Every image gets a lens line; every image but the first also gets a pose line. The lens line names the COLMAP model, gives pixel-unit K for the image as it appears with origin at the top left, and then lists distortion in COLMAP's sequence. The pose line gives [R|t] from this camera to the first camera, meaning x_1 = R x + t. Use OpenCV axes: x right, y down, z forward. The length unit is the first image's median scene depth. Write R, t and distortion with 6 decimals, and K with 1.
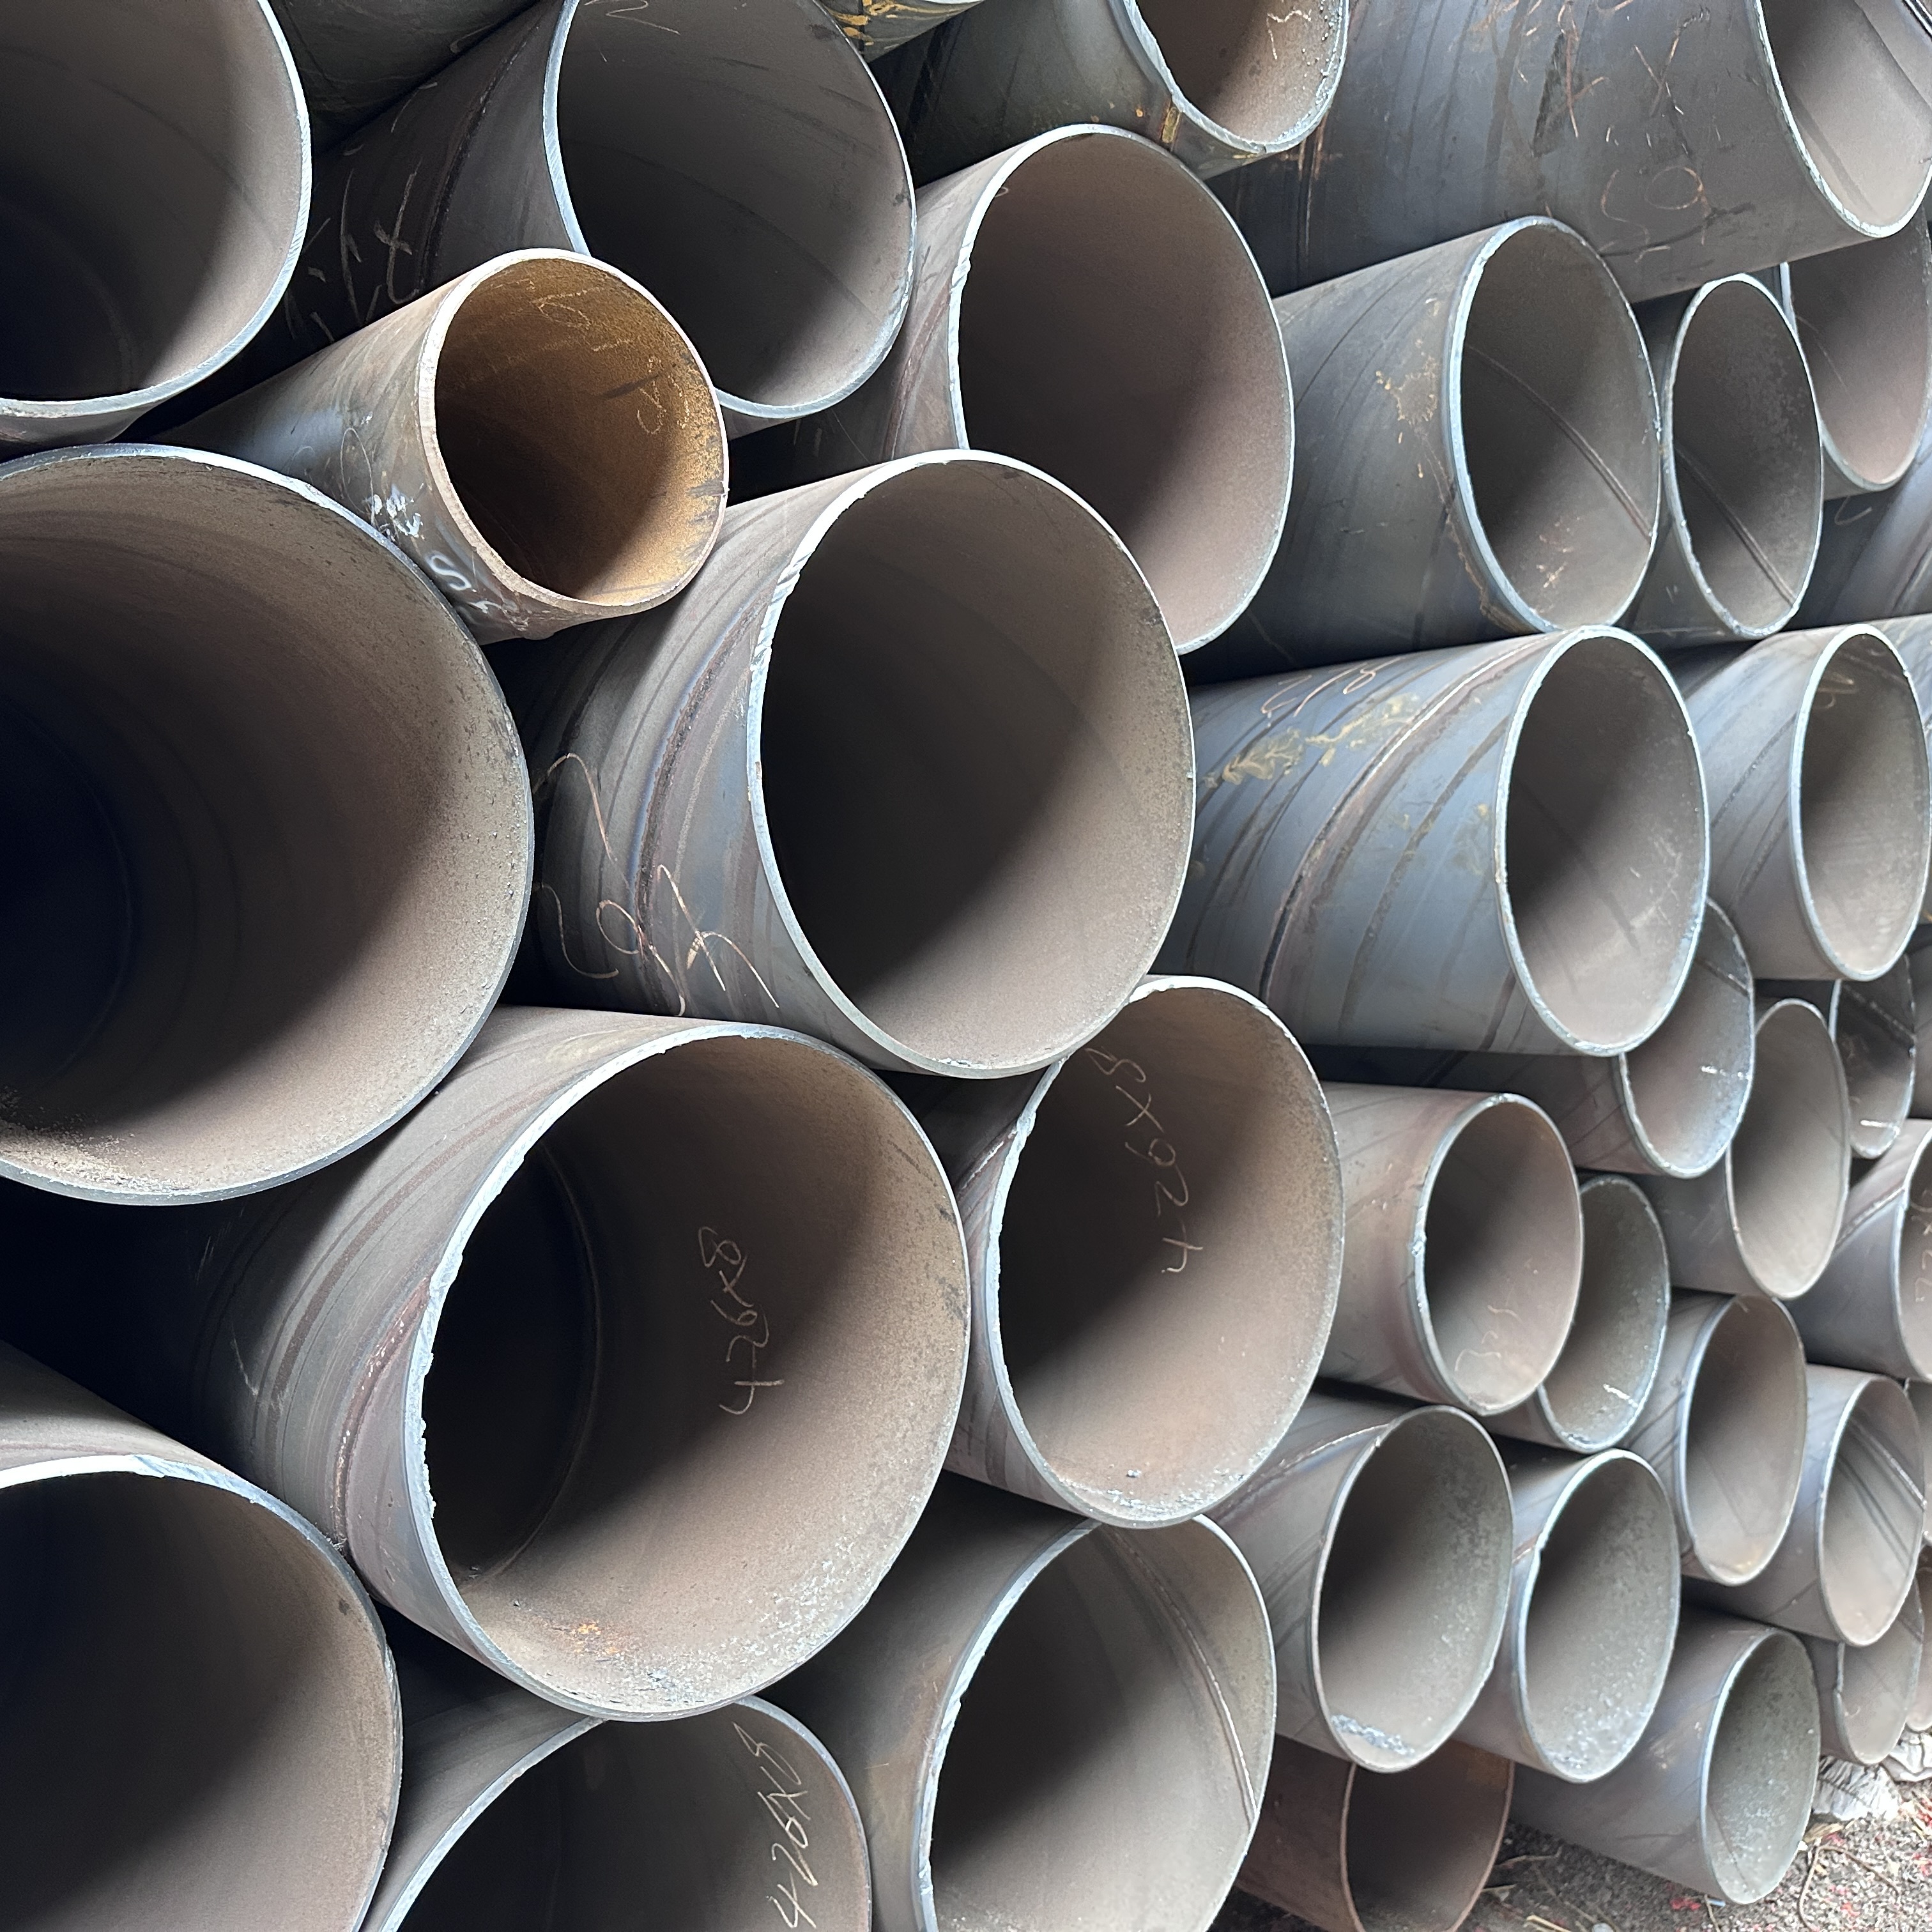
lens RADIAL K [[1838.1, 0, 970.8], [0, 1838.1, 951.0], [0, 0, 1]] dist [0.170185, -0.345931]
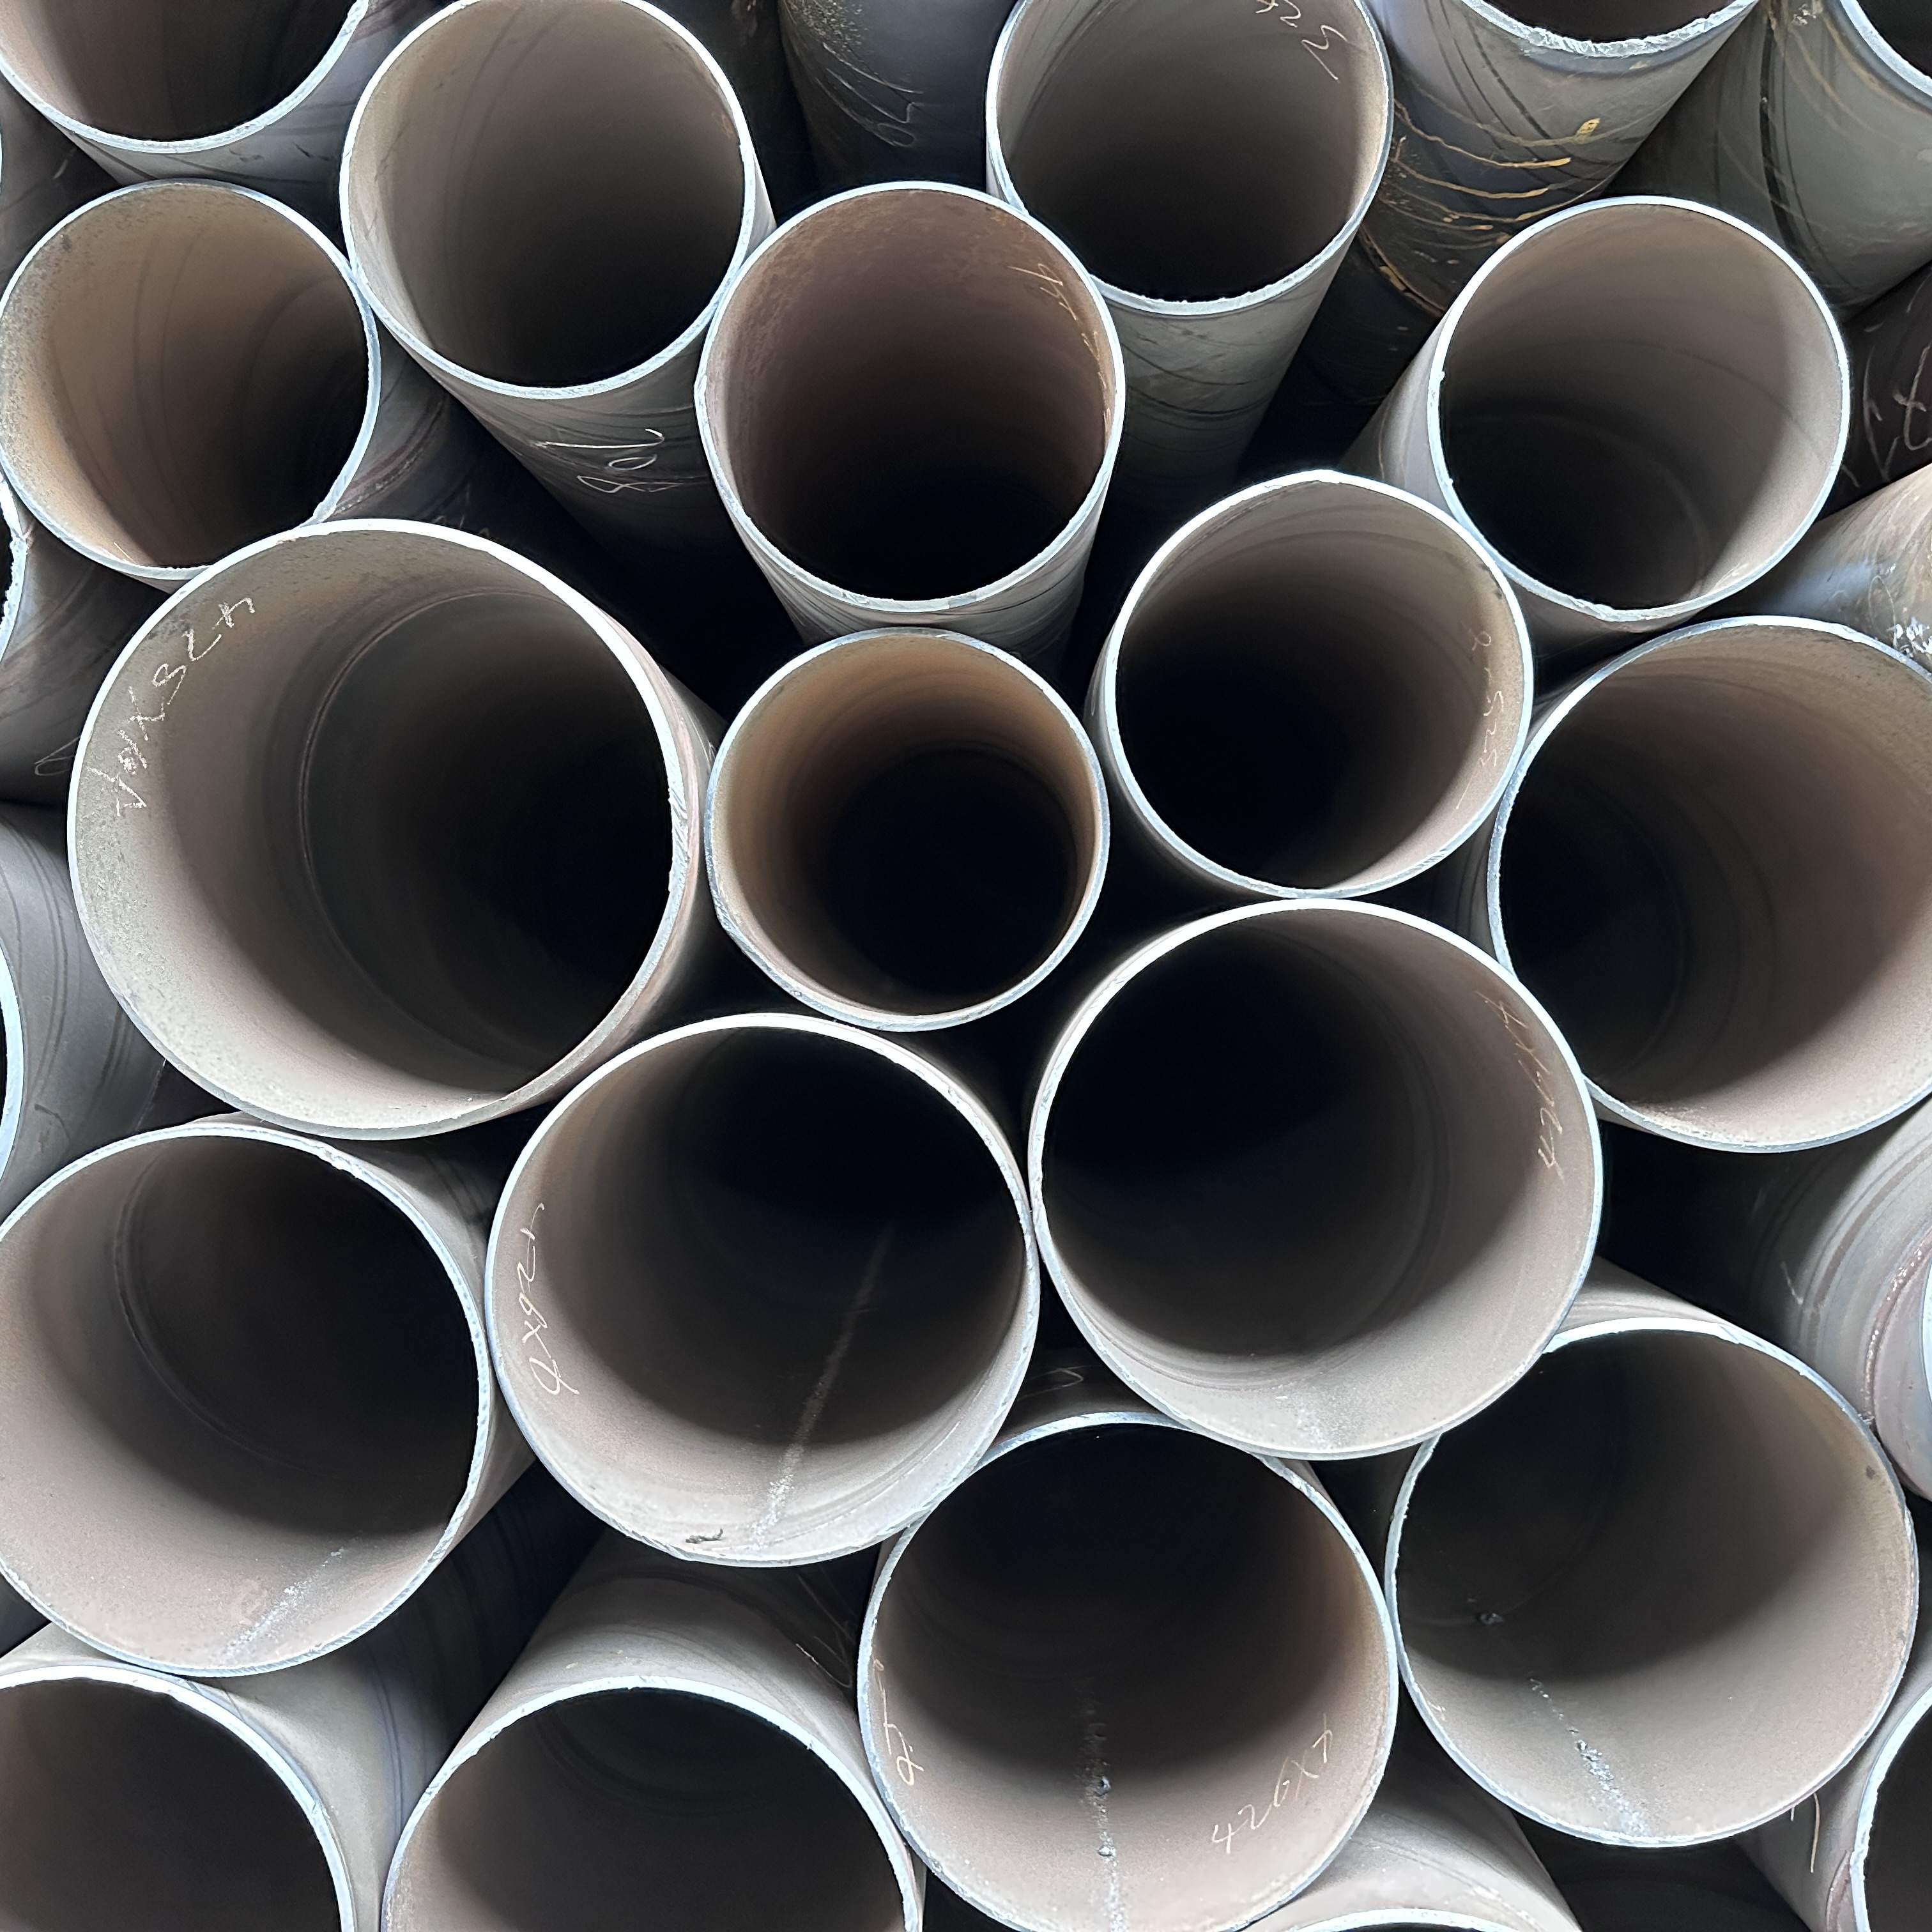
lens RADIAL K [[1758.0, 0, 965.2], [0, 1758.0, 943.2], [0, 0, 1]] dist [-0.003362, -0.013983]
pose [[0.707449, -0.003056, -0.706758, 0.087252], [-0.008245, 0.999887, -0.012576, -0.000359], [0.706717, 0.014724, 0.707344, -0.327018]]
